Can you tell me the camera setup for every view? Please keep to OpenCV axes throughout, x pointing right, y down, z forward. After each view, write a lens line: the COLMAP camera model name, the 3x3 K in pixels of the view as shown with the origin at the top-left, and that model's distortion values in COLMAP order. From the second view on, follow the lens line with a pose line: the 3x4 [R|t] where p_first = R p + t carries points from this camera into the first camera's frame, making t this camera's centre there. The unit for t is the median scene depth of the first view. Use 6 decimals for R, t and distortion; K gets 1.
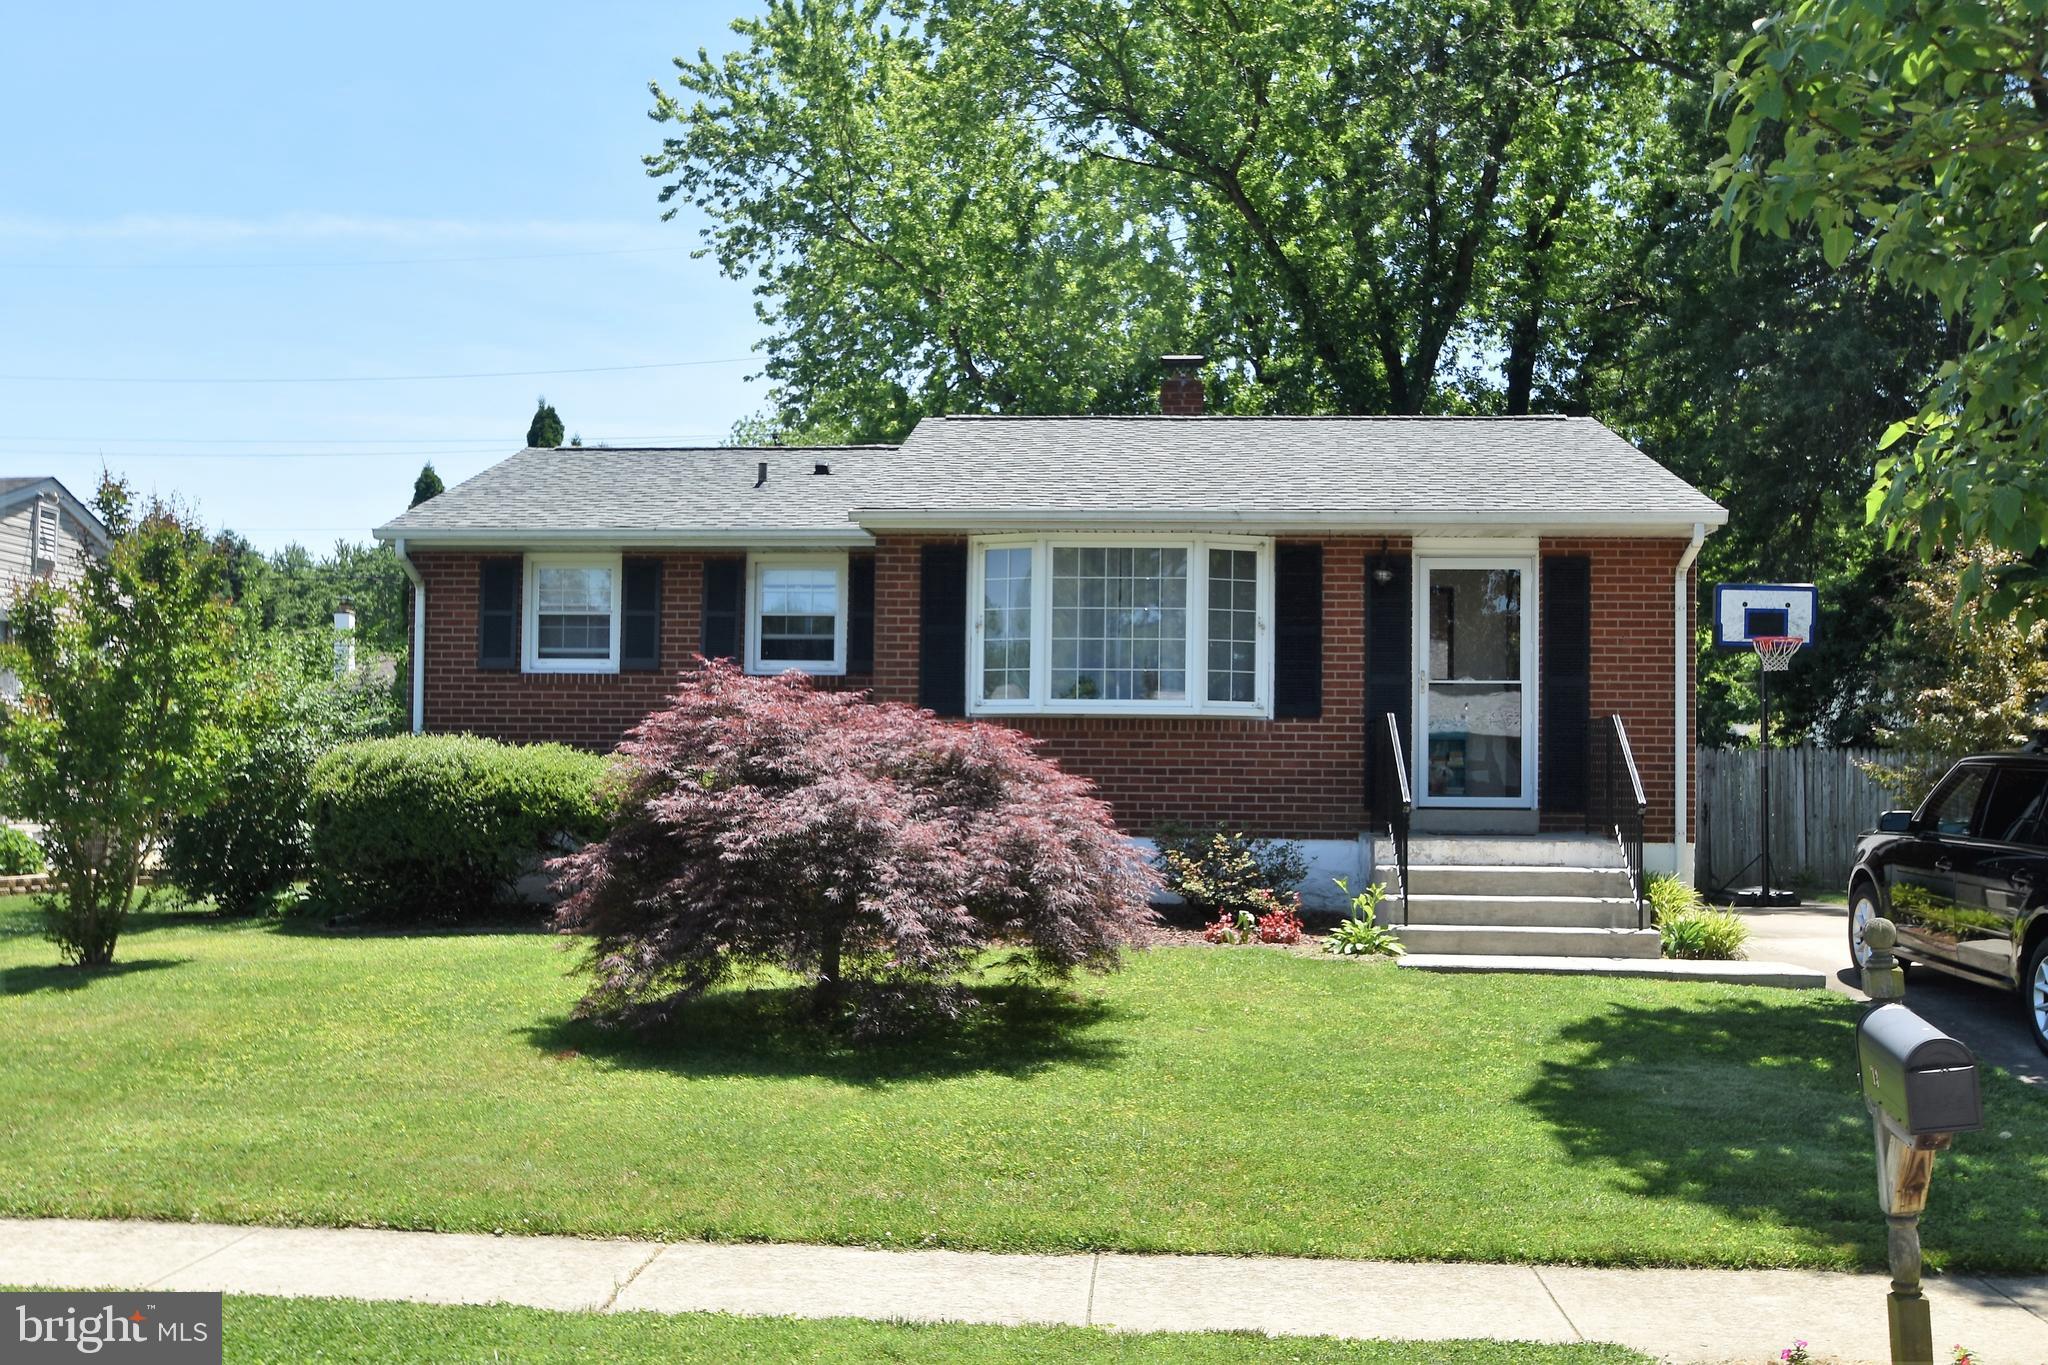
lens RADIAL K [[2148.4, 0, 1010.2], [0, 2148.4, 733.1], [0, 0, 1]] dist [-0.063838, 0.000000]
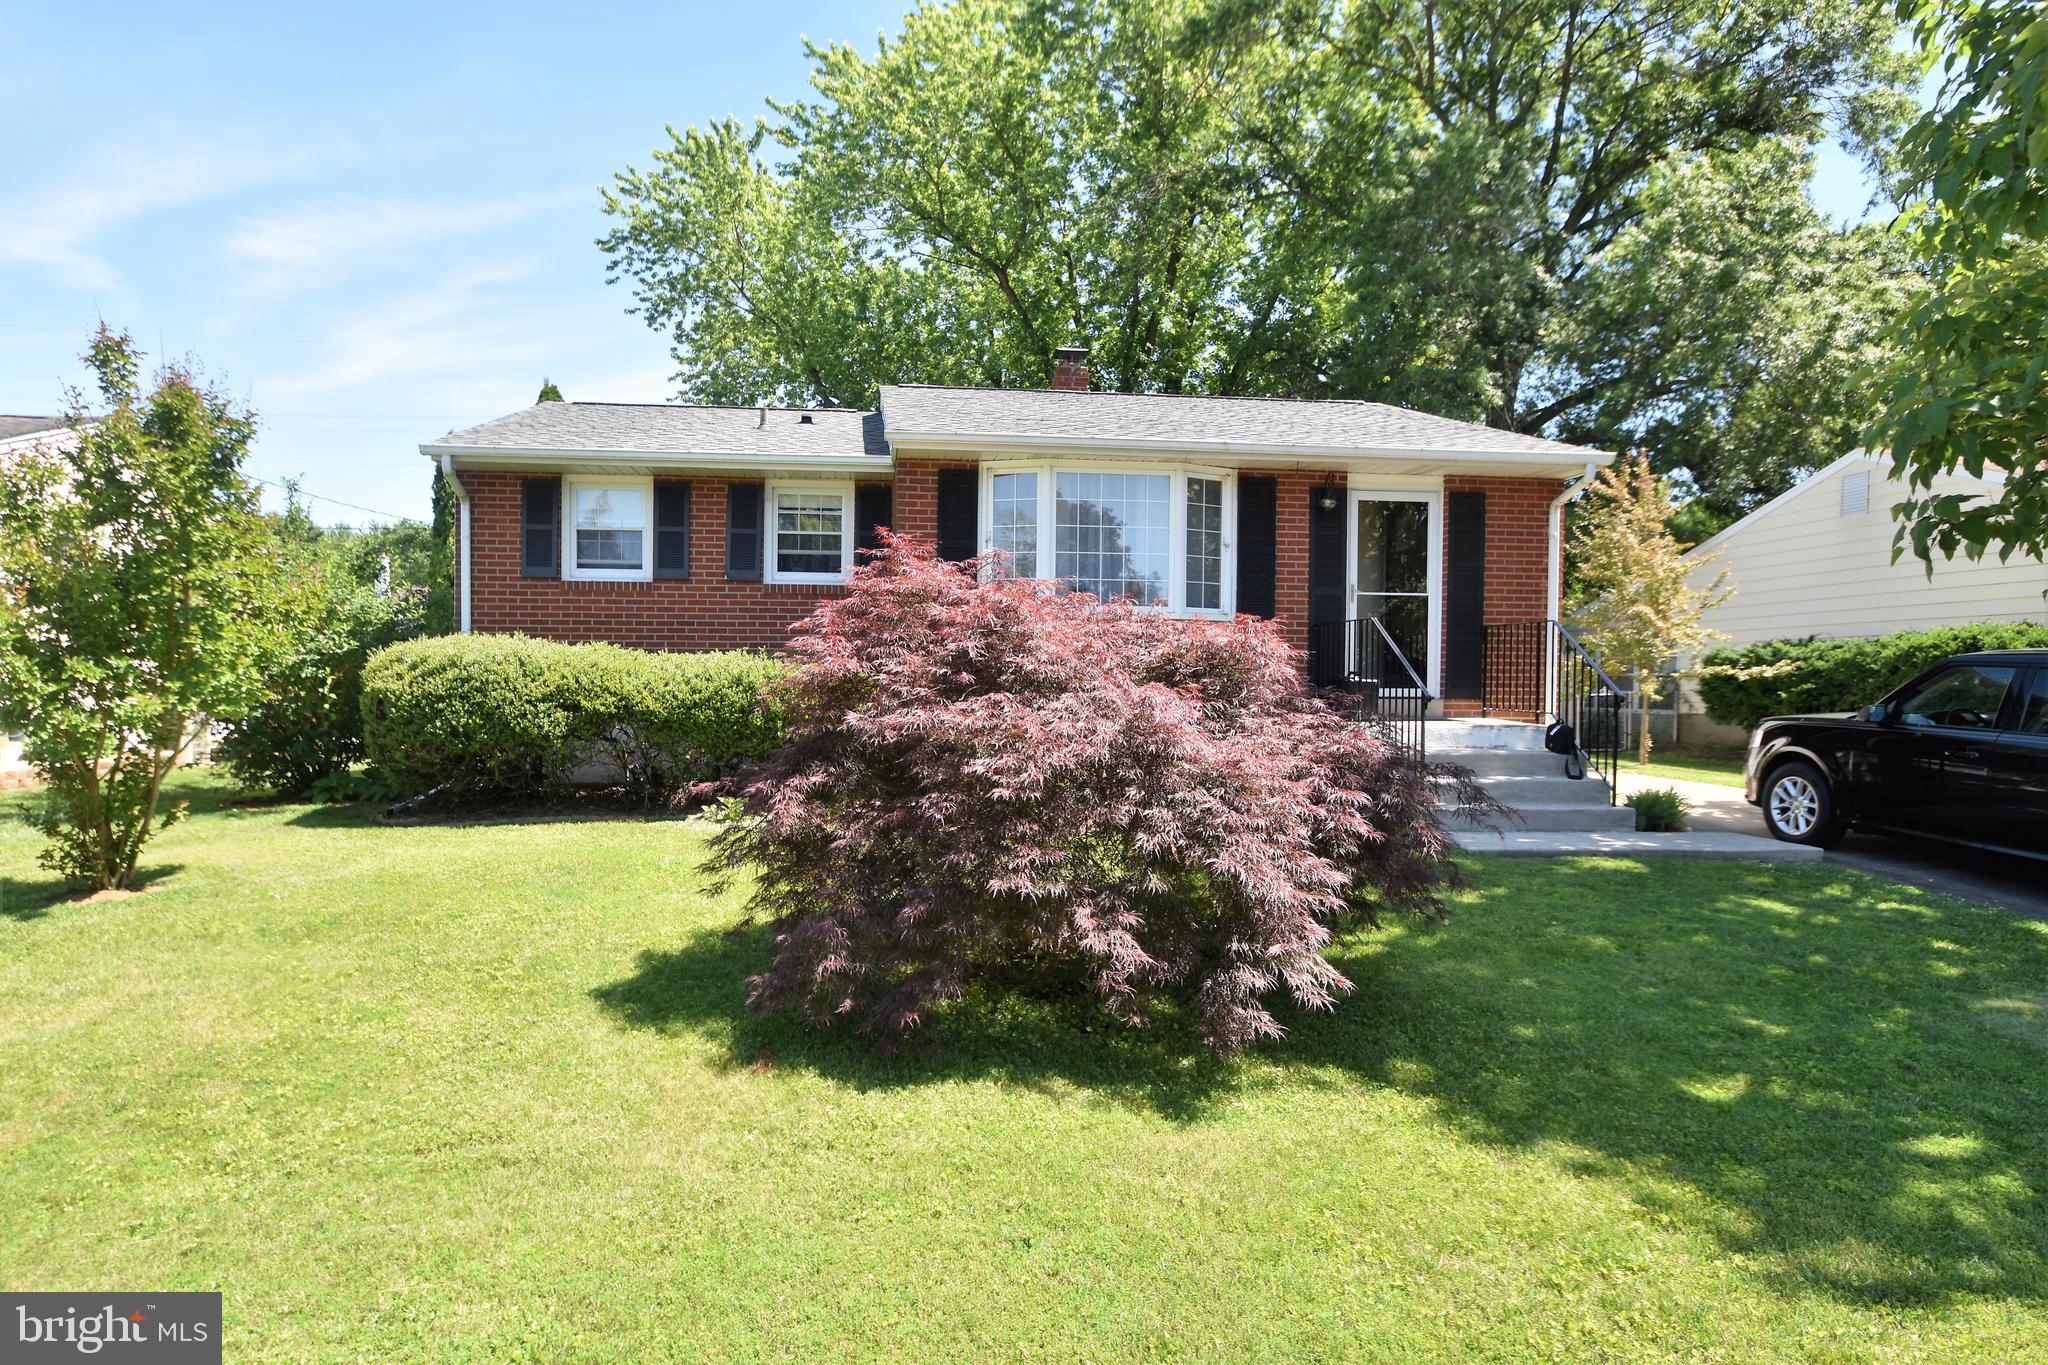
lens RADIAL K [[1170.8, 0, 985.5], [0, 1170.8, 714.2], [0, 0, 1]] dist [-0.023915, -0.001394]
pose [[0.984121, -0.008260, 0.177307, -0.128980], [-0.002648, 0.998122, 0.061193, 0.004294], [-0.177480, -0.060691, 0.982251, 0.383766]]
